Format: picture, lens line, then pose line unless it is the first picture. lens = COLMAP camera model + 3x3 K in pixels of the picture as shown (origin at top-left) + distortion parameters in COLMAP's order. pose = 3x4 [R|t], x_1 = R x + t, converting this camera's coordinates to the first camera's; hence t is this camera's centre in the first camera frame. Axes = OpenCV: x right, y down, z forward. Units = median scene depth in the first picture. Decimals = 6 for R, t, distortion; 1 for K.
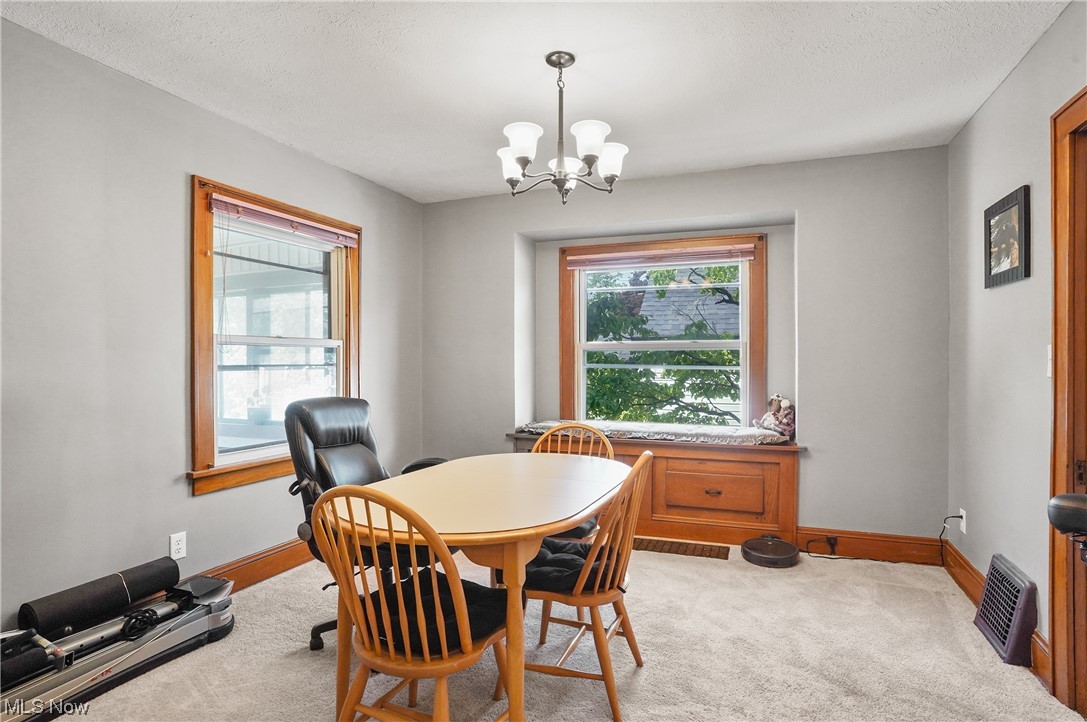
lens RADIAL K [[575.1, 0, 544.8], [0, 575.1, 365.9], [0, 0, 1]] dist [-0.081249, 0.035112]
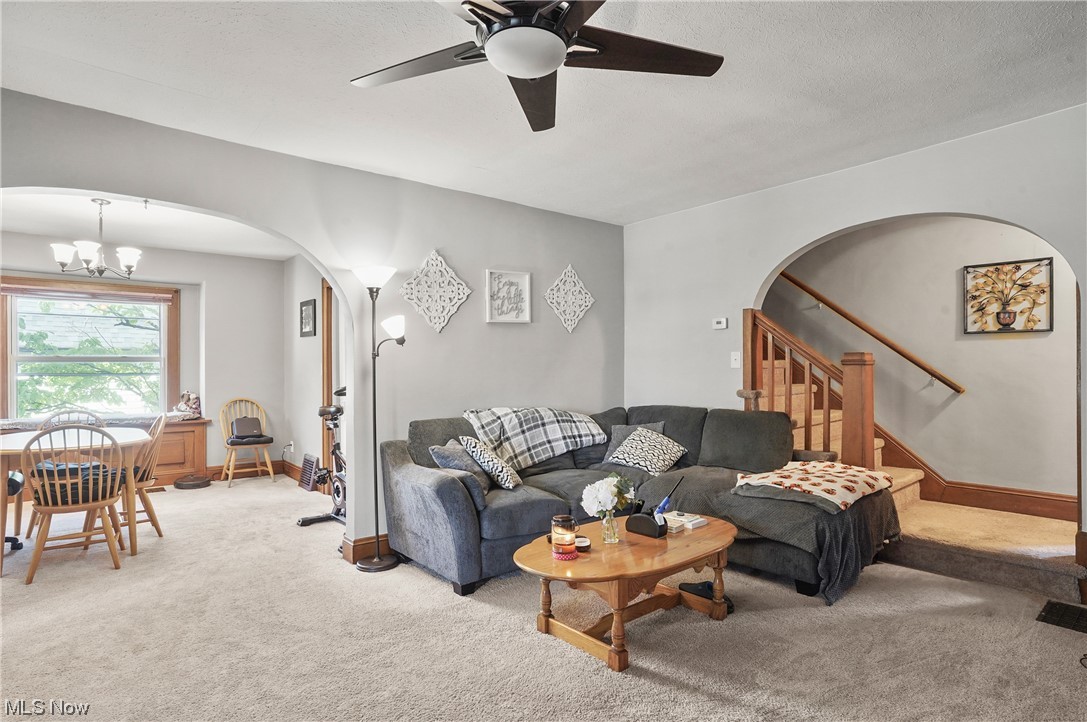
lens RADIAL K [[575.1, 0, 544.8], [0, 575.1, 365.9], [0, 0, 1]] dist [-0.081249, 0.035112]
pose [[0.474824, 0.003876, 0.880072, -0.706850], [0.008400, 0.999925, -0.008936, 0.003557], [-0.880040, 0.011635, 0.474756, -0.901436]]
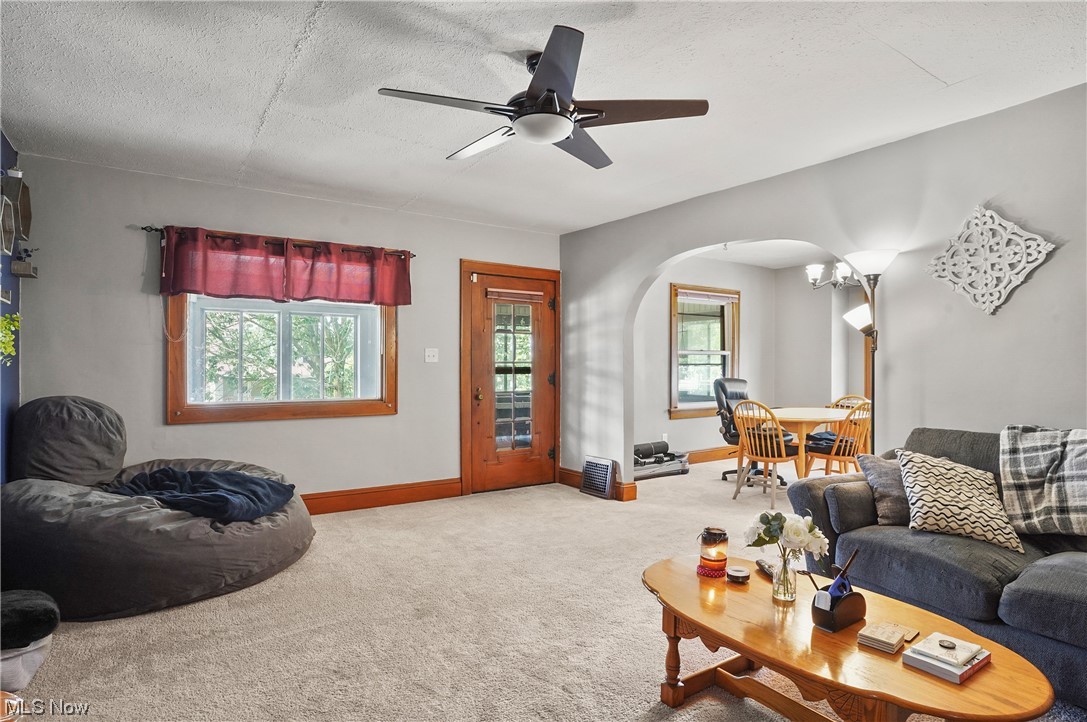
lens RADIAL K [[575.1, 0, 544.8], [0, 575.1, 365.9], [0, 0, 1]] dist [-0.081249, 0.035112]
pose [[0.822384, 0.009482, -0.568854, 0.302983], [-0.008459, 0.999954, 0.004438, 0.001105], [0.568870, 0.001162, 0.822427, -1.268863]]
